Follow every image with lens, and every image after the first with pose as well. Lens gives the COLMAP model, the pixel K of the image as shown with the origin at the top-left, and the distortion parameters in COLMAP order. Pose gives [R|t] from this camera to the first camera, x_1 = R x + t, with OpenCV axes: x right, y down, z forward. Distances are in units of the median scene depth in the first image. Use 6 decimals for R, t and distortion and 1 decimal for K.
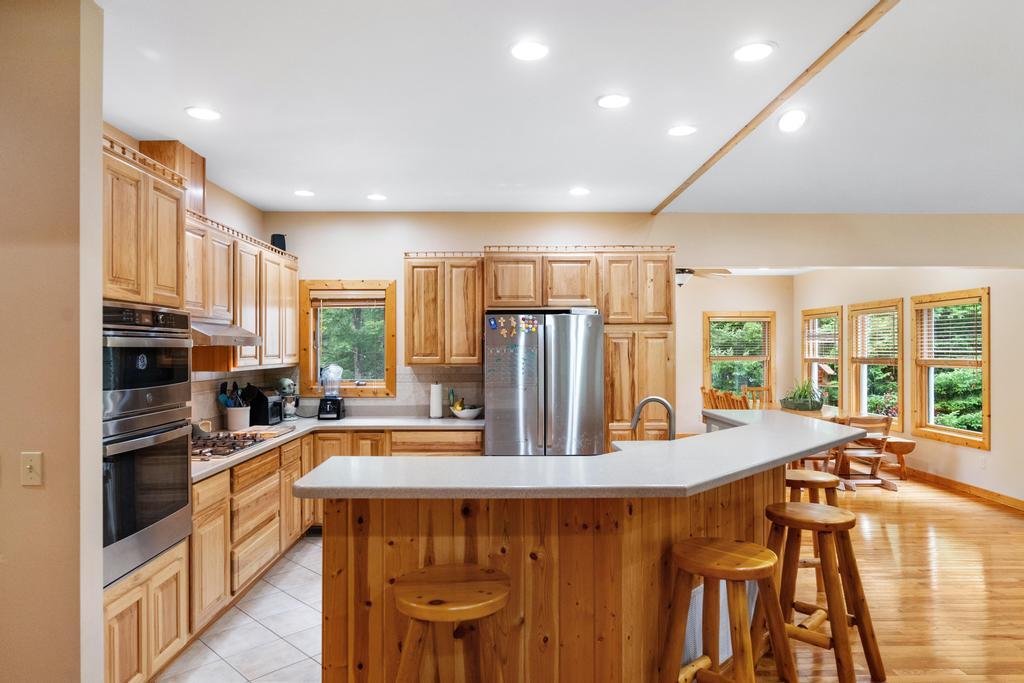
lens RADIAL K [[641.6, 0, 513.1], [0, 641.6, 345.0], [0, 0, 1]] dist [0.000920, -0.000117]
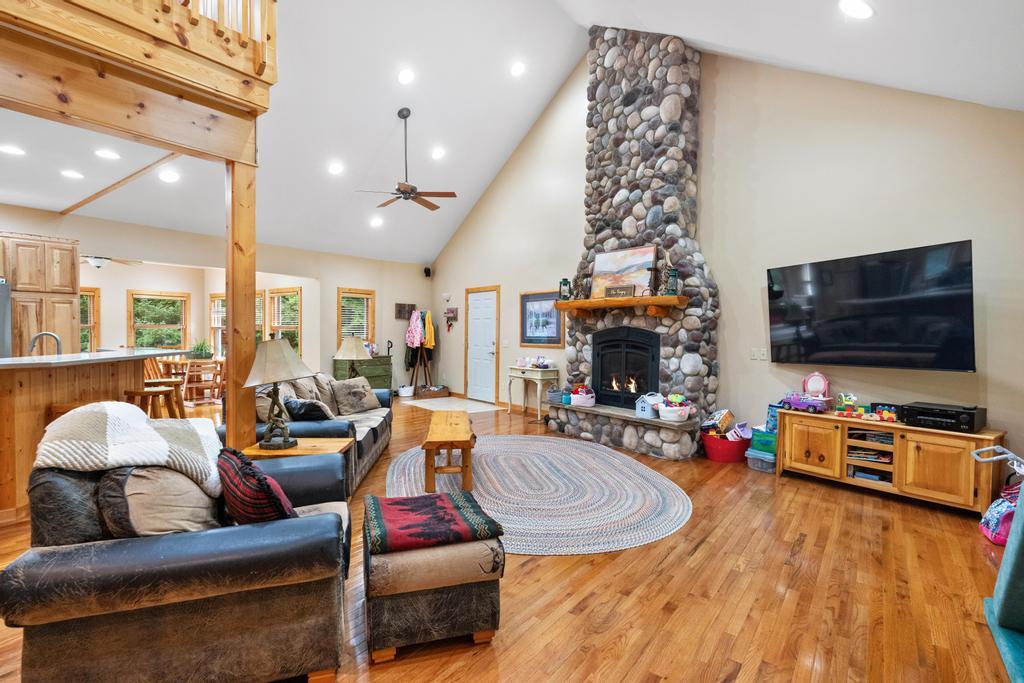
lens RADIAL K [[502.5, 0, 512.1], [0, 502.5, 344.6], [0, 0, 1]] dist [0.001140, -0.000817]
pose [[0.617820, -0.011231, 0.786239, -0.040885], [-0.019078, 0.999390, 0.029267, 0.029738], [-0.786088, -0.033082, 0.617229, -0.488230]]
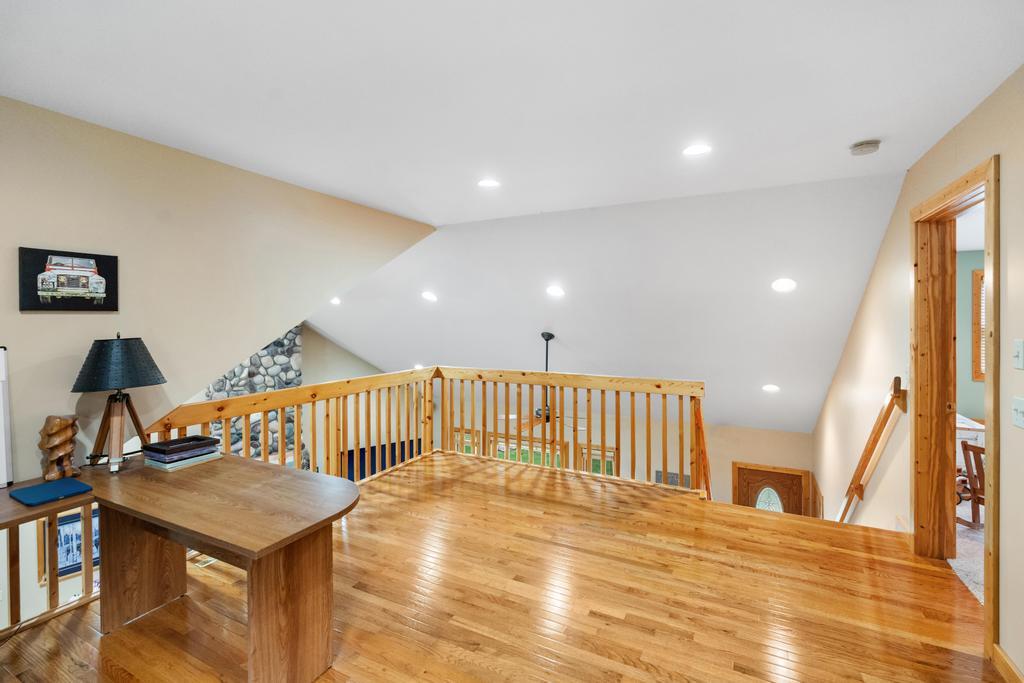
lens RADIAL K [[463.9, 0, 512.6], [0, 463.9, 333.2], [0, 0, 1]] dist [-0.004267, 0.000895]
pose [[-0.881172, -0.009428, 0.472702, -0.326649], [-0.000523, 0.999820, 0.018965, -0.570418], [-0.472796, 0.016464, -0.881018, 0.933159]]
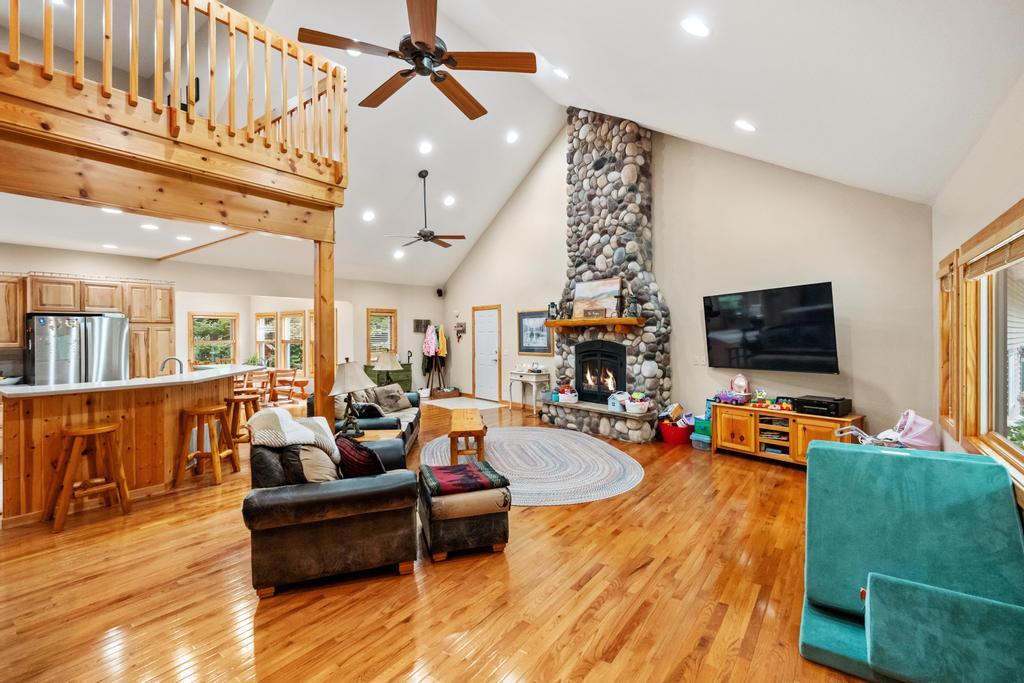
lens RADIAL K [[463.9, 0, 512.5], [0, 463.9, 333.6], [0, 0, 1]] dist [-0.004267, 0.000895]
pose [[0.614843, -0.002590, 0.788645, -0.210969], [-0.000008, 0.999995, 0.003291, -0.006839], [-0.788650, -0.002030, 0.614839, -0.618153]]
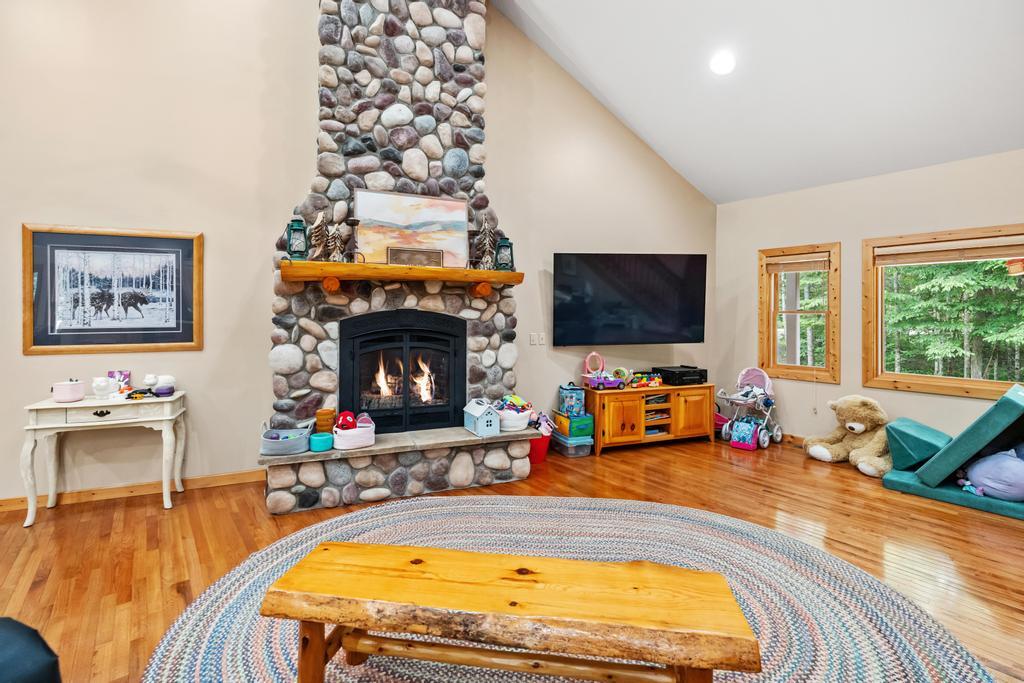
lens RADIAL K [[463.9, 0, 515.7], [0, 463.9, 313.9], [0, 0, 1]] dist [-0.004267, 0.000895]
pose [[-0.591520, 0.005963, 0.806269, 0.358162], [-0.007537, 0.999888, -0.012925, 0.031883], [-0.806255, -0.013722, -0.591408, 0.324902]]
